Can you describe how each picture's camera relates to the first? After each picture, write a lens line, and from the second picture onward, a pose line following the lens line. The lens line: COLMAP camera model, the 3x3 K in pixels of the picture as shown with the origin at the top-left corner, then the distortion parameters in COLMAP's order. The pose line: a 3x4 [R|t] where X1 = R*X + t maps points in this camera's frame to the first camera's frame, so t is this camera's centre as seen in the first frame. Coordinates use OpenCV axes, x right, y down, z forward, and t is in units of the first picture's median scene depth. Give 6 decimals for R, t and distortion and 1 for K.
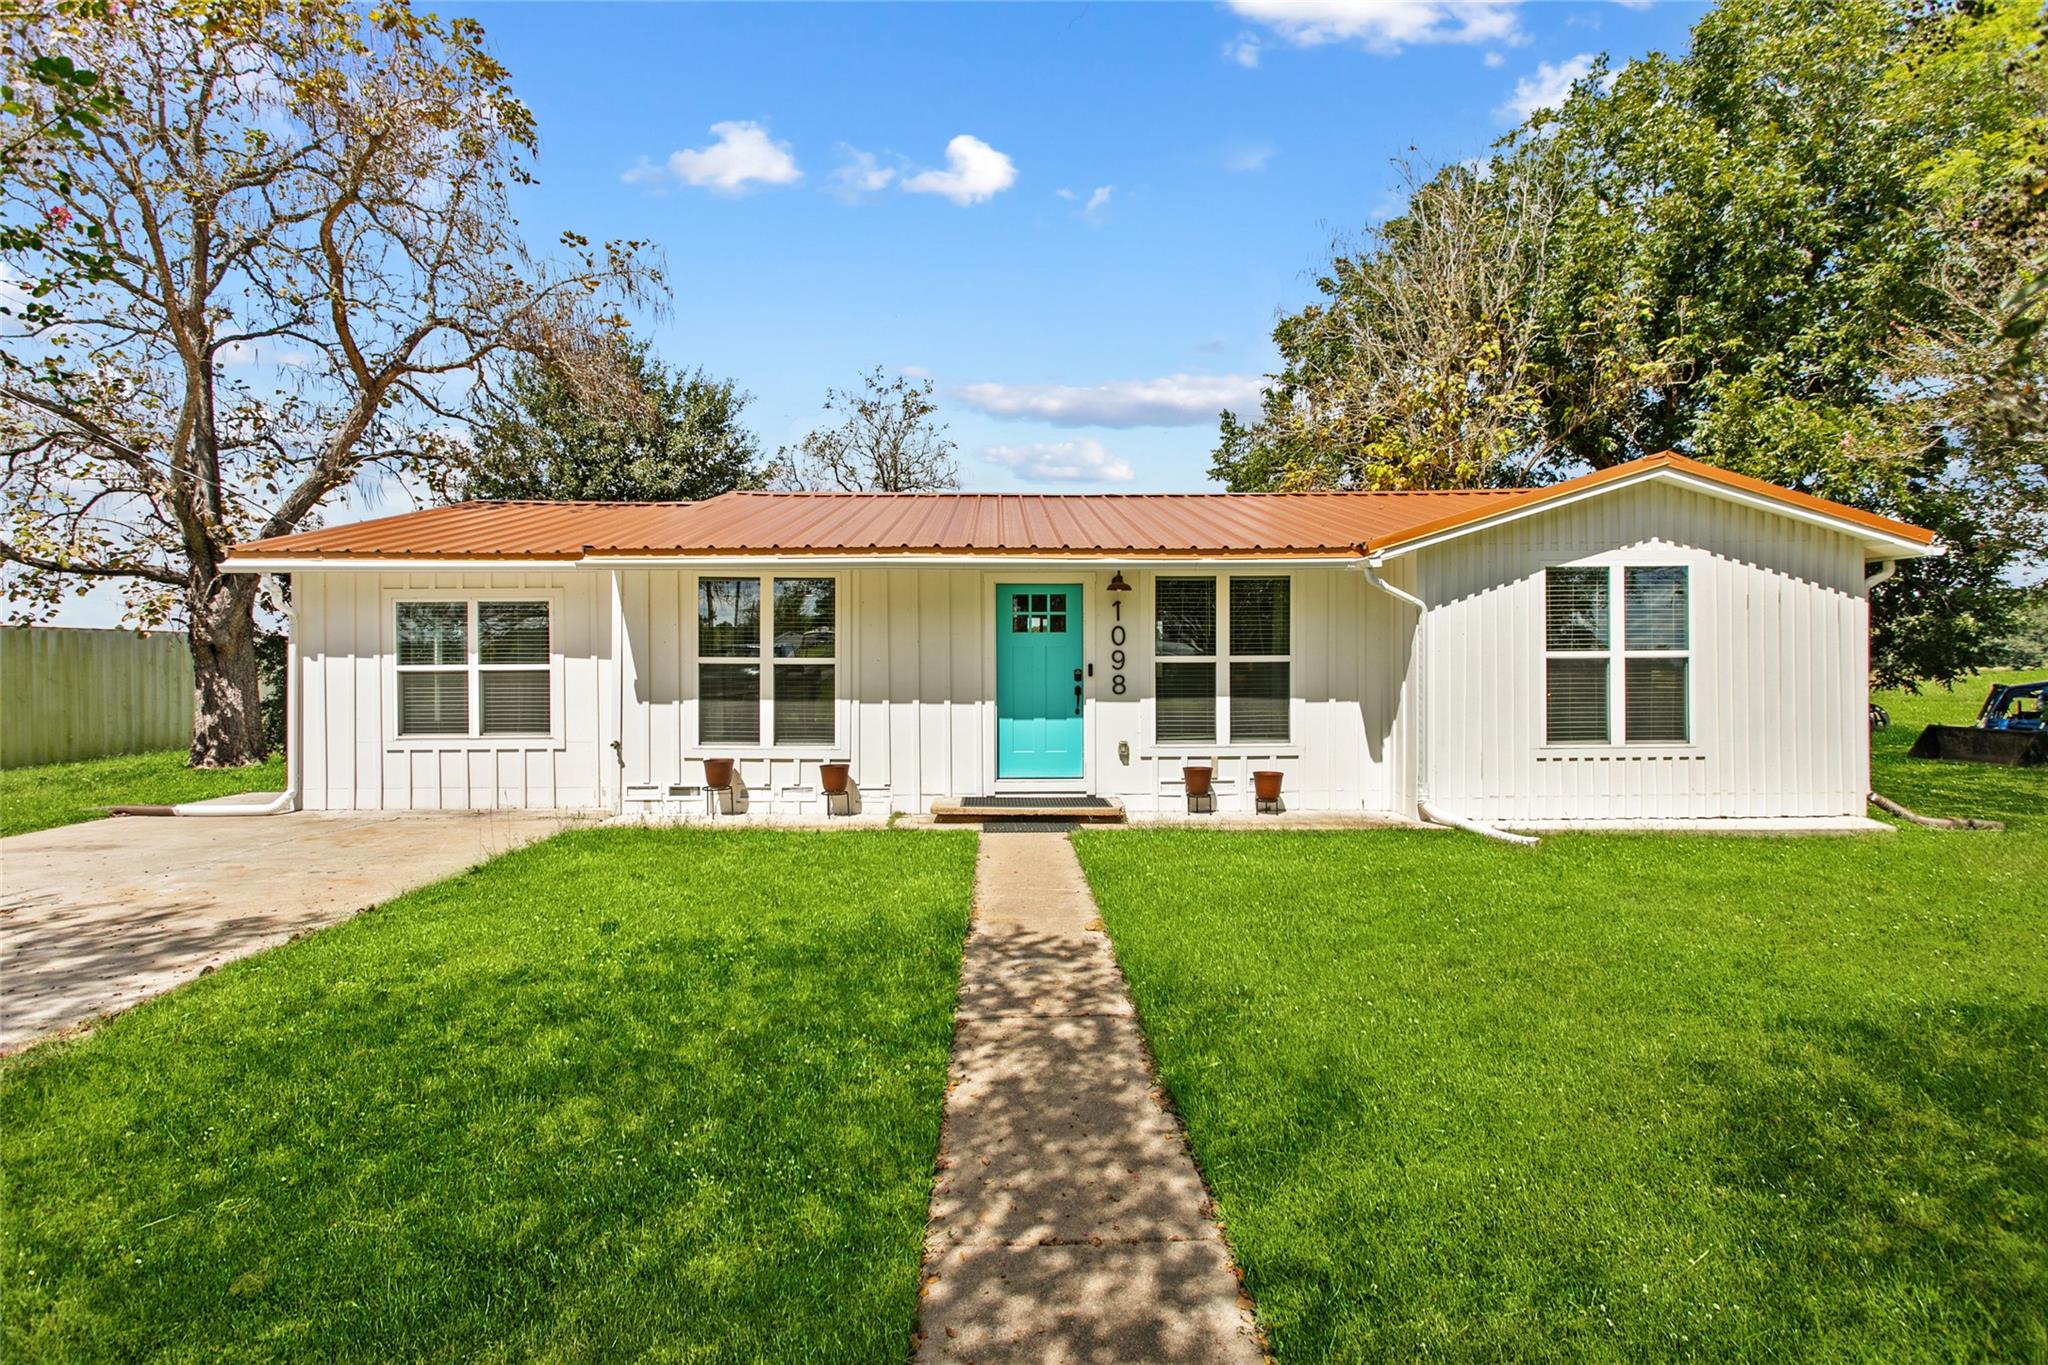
lens RADIAL K [[975.3, 0, 1013.1], [0, 975.3, 661.3], [0, 0, 1]] dist [0.005288, 0.000649]
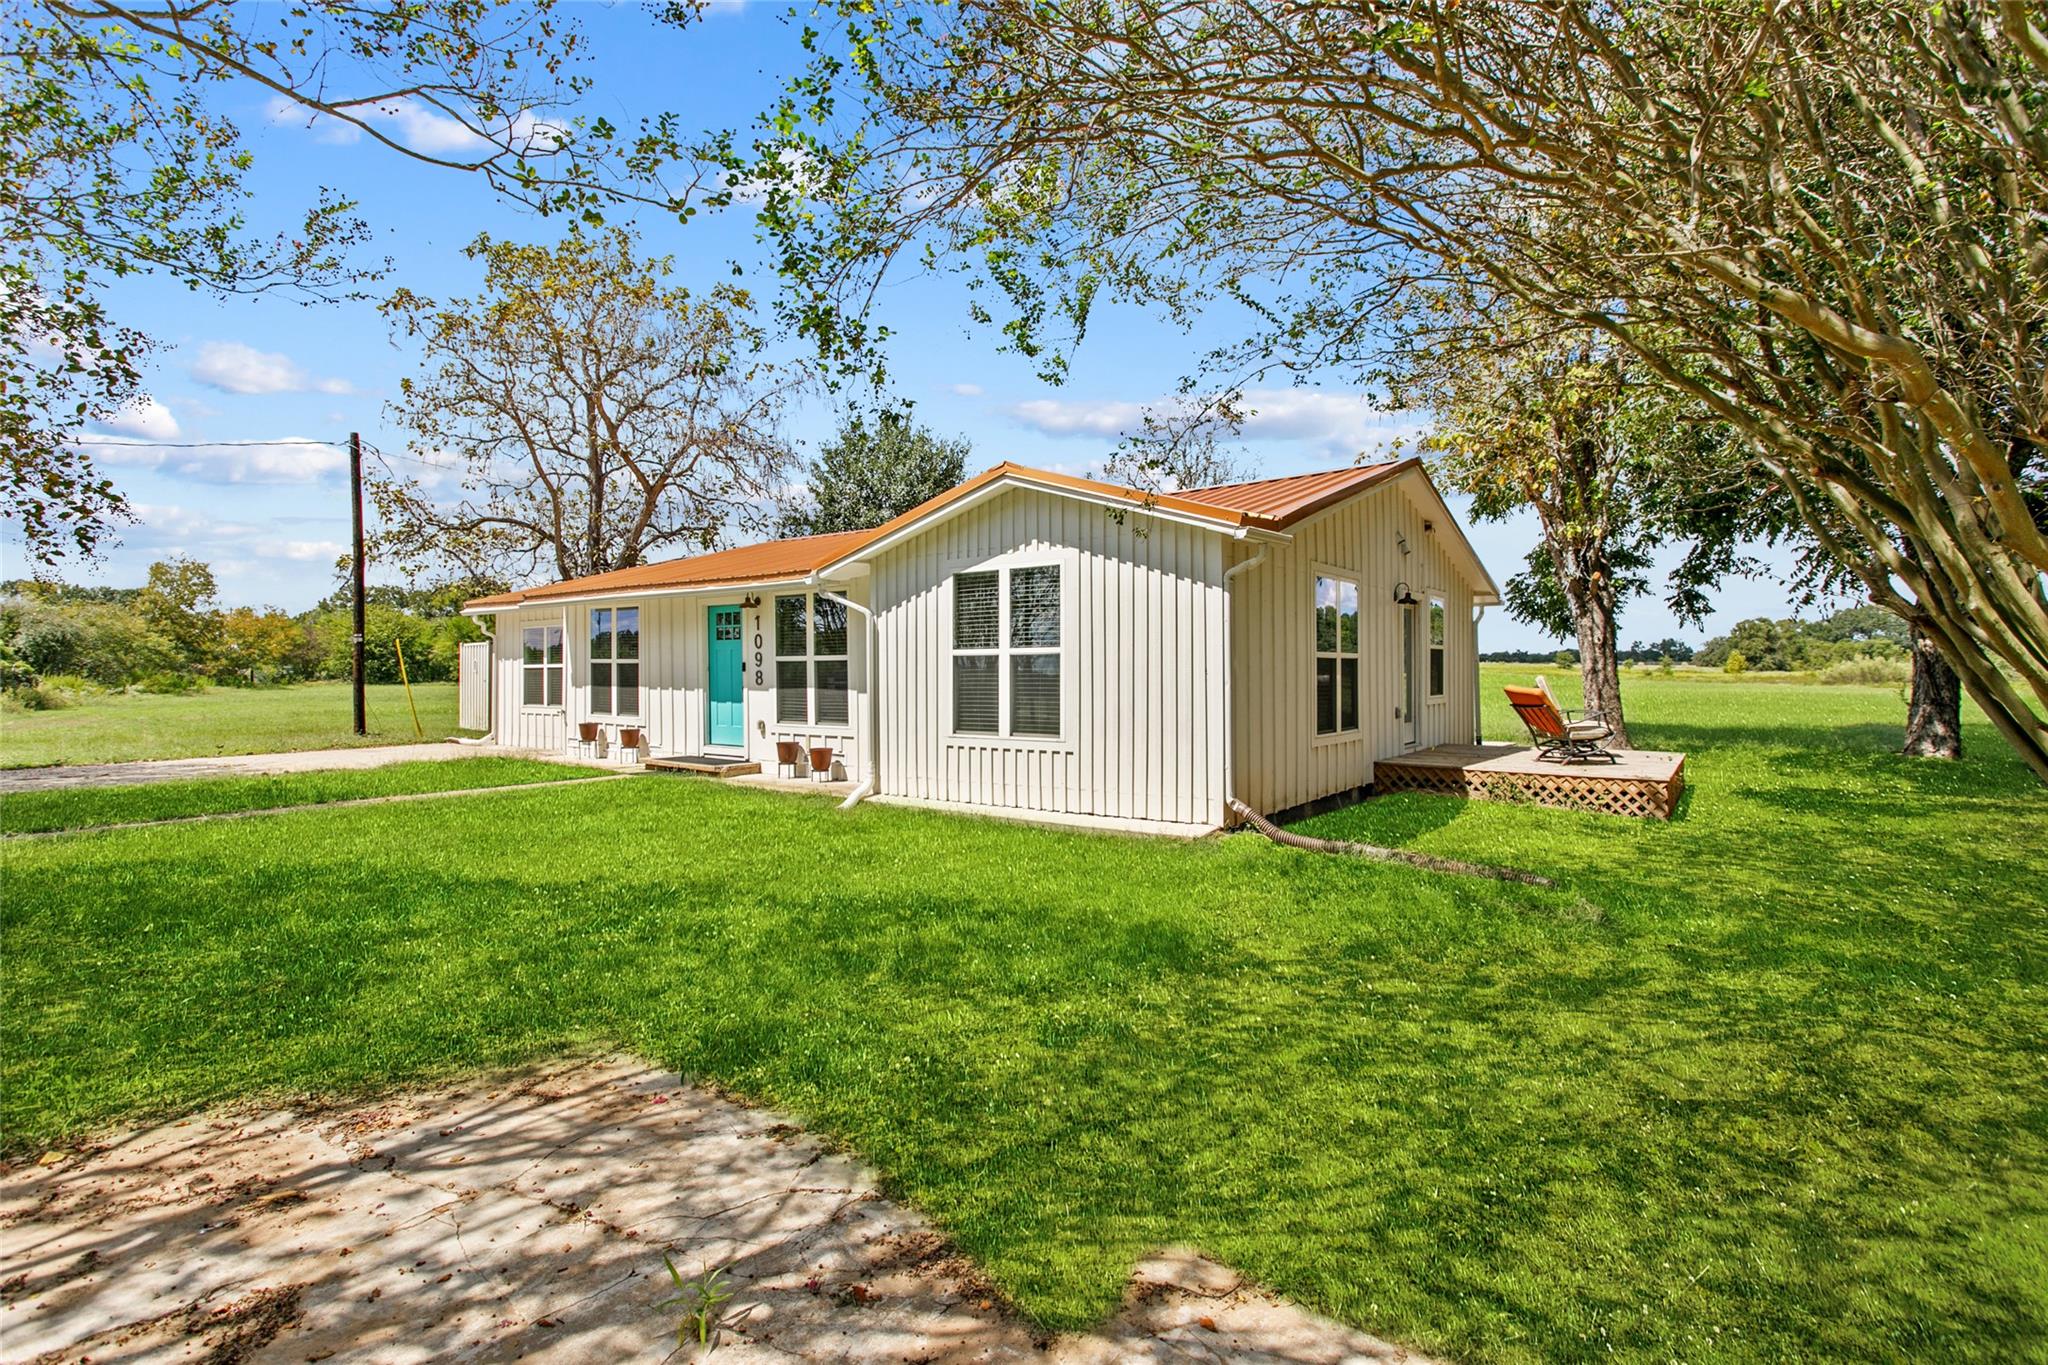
lens RADIAL K [[975.3, 0, 1013.1], [0, 975.3, 661.3], [0, 0, 1]] dist [0.005288, 0.000649]
pose [[0.791520, -0.003908, -0.611130, 1.202011], [0.002255, 0.999991, -0.003474, 0.006743], [0.611138, 0.001372, 0.791522, 0.154469]]
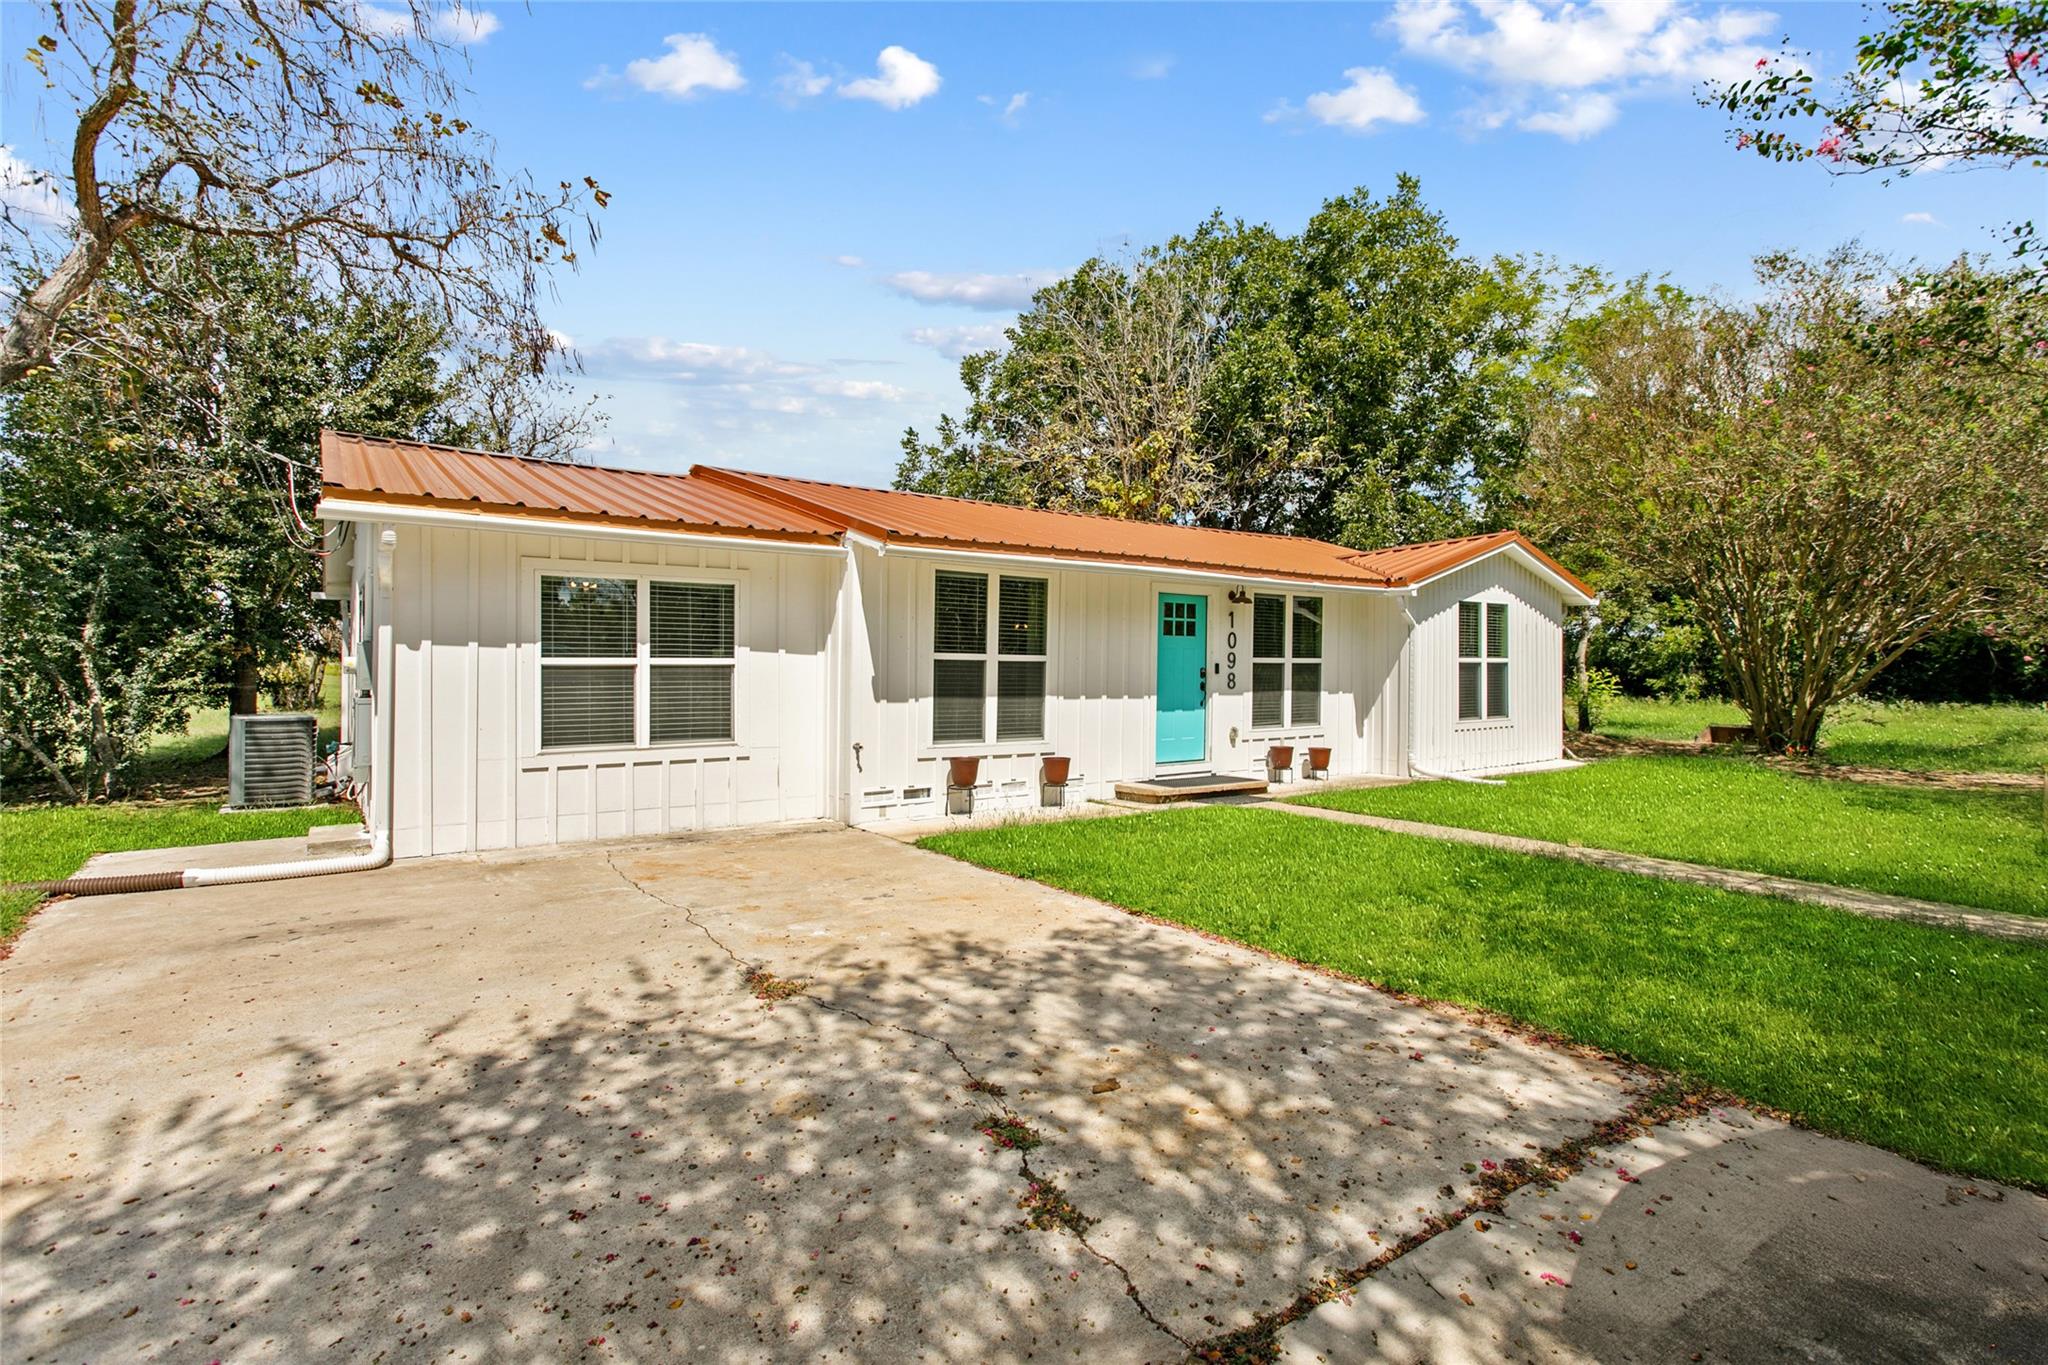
lens RADIAL K [[975.3, 0, 1013.1], [0, 975.3, 661.3], [0, 0, 1]] dist [0.005288, 0.000649]
pose [[0.816753, 0.009961, 0.576901, -0.808629], [-0.007874, 0.999950, -0.006118, 0.009345], [-0.576933, 0.000454, 0.816791, 0.170232]]
